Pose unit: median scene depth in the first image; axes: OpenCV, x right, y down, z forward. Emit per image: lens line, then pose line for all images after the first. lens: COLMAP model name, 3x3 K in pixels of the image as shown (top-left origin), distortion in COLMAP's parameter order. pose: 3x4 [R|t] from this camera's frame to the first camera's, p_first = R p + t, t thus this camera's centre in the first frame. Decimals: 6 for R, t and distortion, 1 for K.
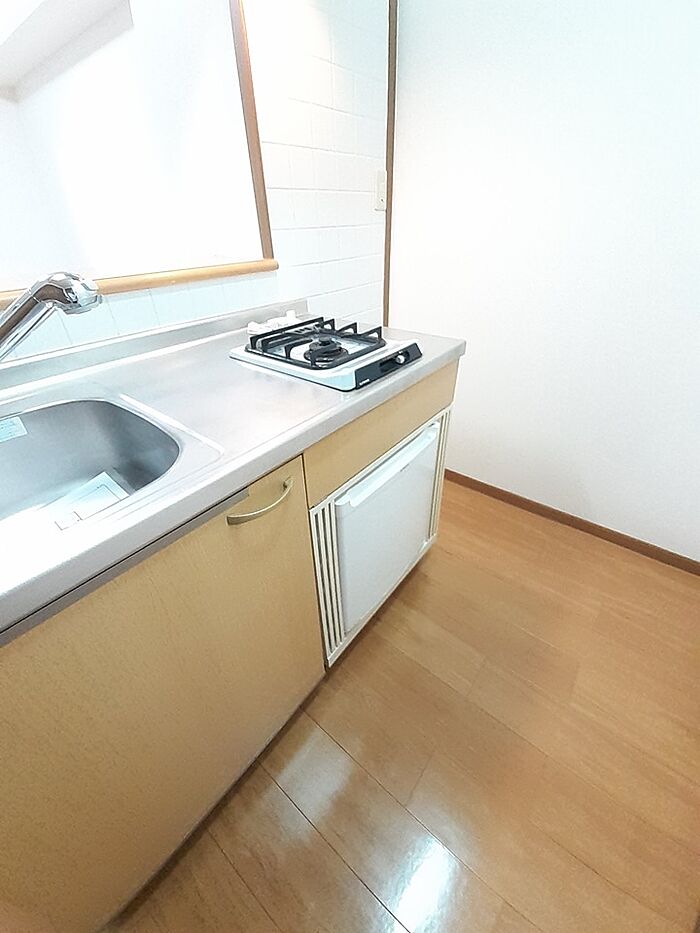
lens RADIAL K [[371.9, 0, 347.8], [0, 371.9, 464.1], [0, 0, 1]] dist [0.026347, -0.016757]
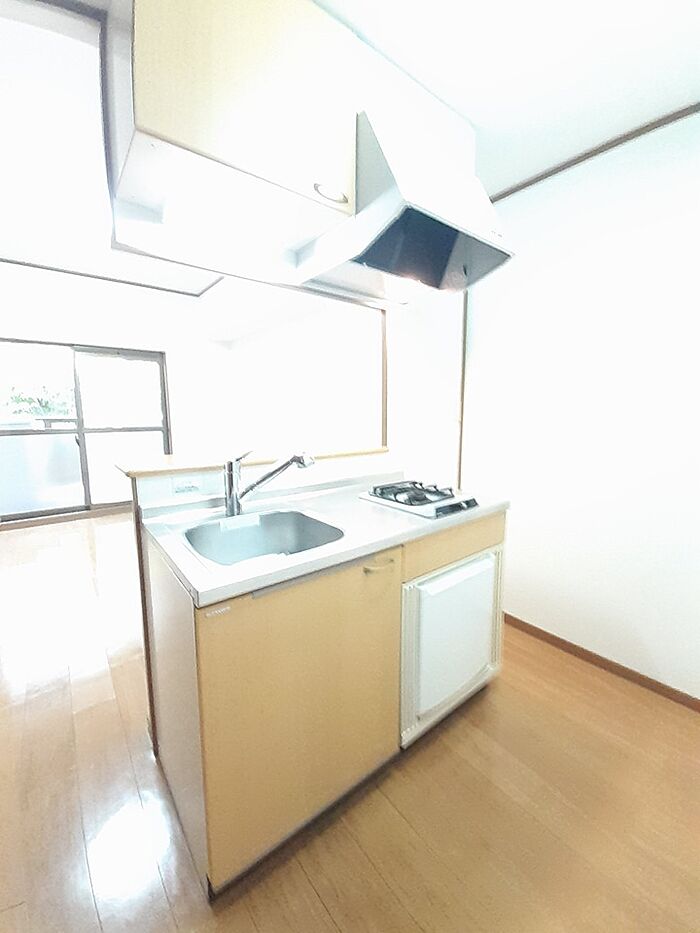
lens RADIAL K [[371.9, 0, 347.8], [0, 371.9, 464.1], [0, 0, 1]] dist [0.026347, -0.016757]
pose [[0.974615, 0.054667, -0.217110, -0.009206], [-0.142148, 0.900293, -0.411420, 0.289982], [0.172972, 0.431838, 0.885210, -0.595226]]
